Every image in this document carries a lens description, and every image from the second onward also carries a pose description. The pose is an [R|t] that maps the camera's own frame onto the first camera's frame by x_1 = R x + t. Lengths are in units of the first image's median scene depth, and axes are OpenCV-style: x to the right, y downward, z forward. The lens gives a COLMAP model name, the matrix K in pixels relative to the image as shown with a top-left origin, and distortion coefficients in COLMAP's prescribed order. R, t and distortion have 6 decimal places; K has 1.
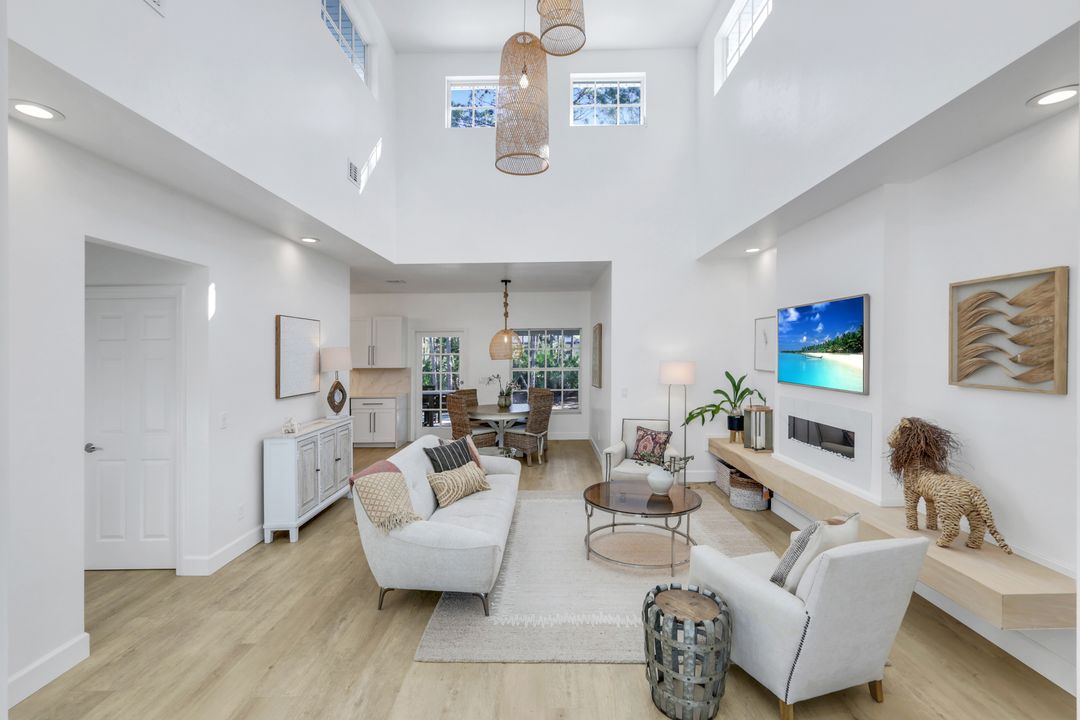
lens RADIAL K [[484.2, 0, 546.7], [0, 484.2, 333.4], [0, 0, 1]] dist [0.001500, 0.001310]
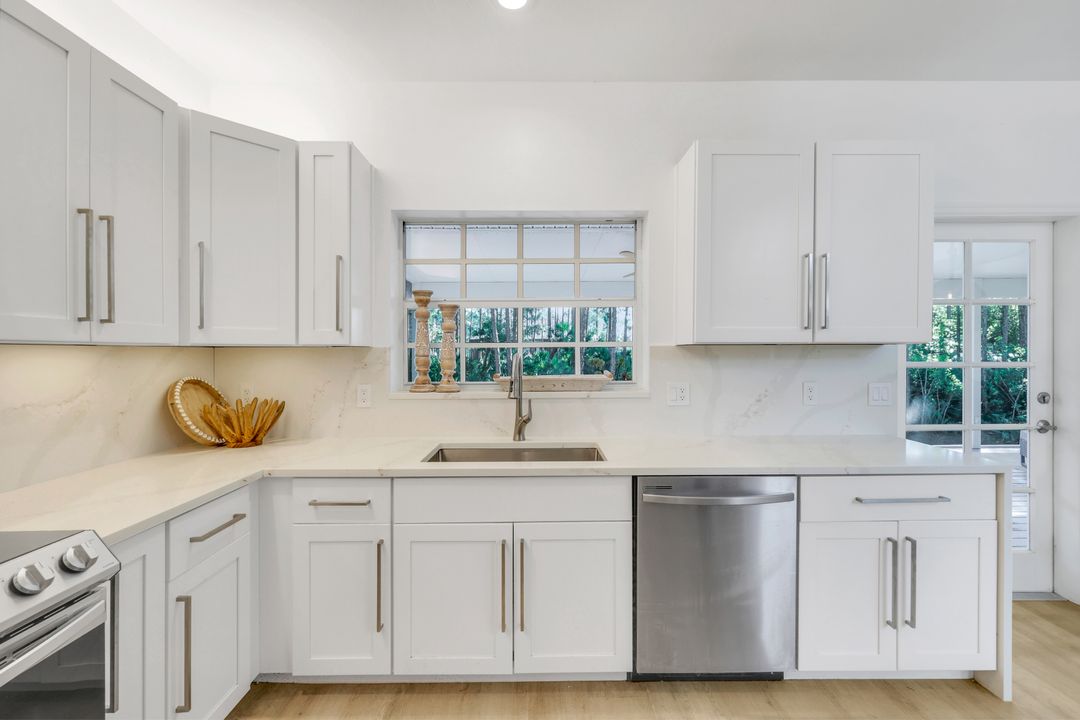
lens RADIAL K [[476.9, 0, 546.0], [0, 476.9, 348.0], [0, 0, 1]] dist [0.001462, 0.000407]
pose [[0.999976, 0.002636, 0.006379, -0.758125], [-0.002841, 0.999472, 0.032363, 0.099839], [-0.006291, -0.032380, 0.999456, 1.137063]]
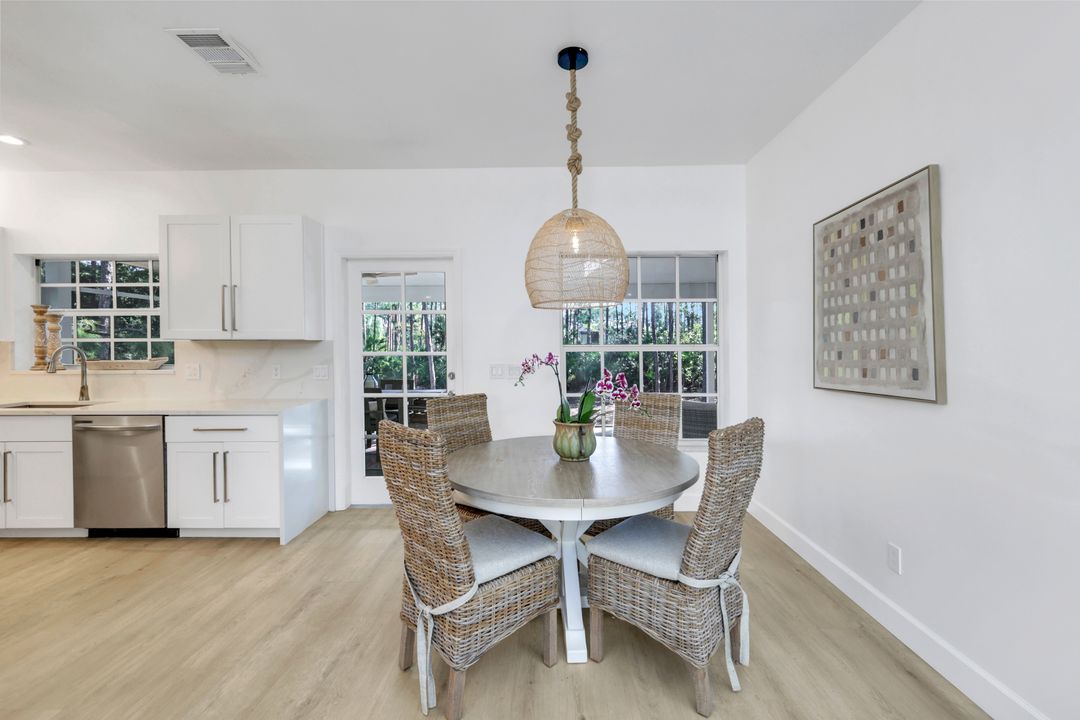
lens RADIAL K [[477.4, 0, 541.2], [0, 477.4, 342.0], [0, 0, 1]] dist [0.001189, 0.000350]
pose [[0.999880, 0.004919, -0.014715, -0.139093], [-0.004392, 0.999355, 0.035639, 0.087276], [0.014881, -0.035570, 0.999256, 0.904625]]
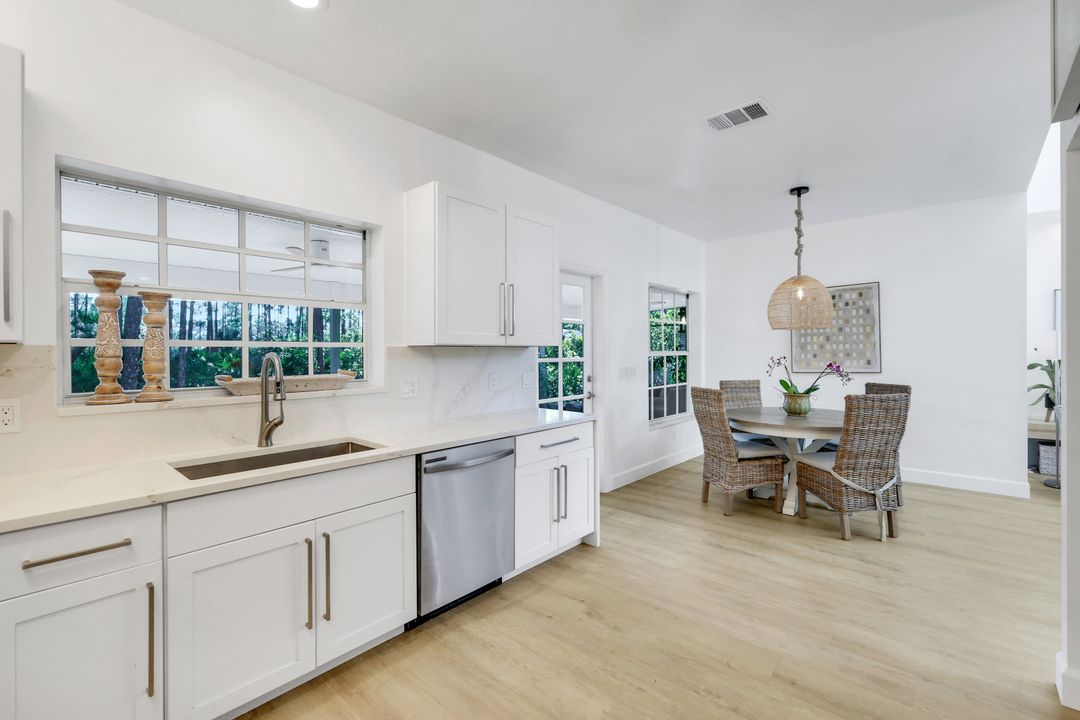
lens RADIAL K [[476.9, 0, 546.0], [0, 476.9, 348.0], [0, 0, 1]] dist [0.001462, 0.000407]
pose [[0.658762, 0.009963, 0.752285, -0.920743], [-0.030197, 0.999457, 0.013207, 0.101876], [-0.751745, -0.031417, 0.658705, 1.125321]]
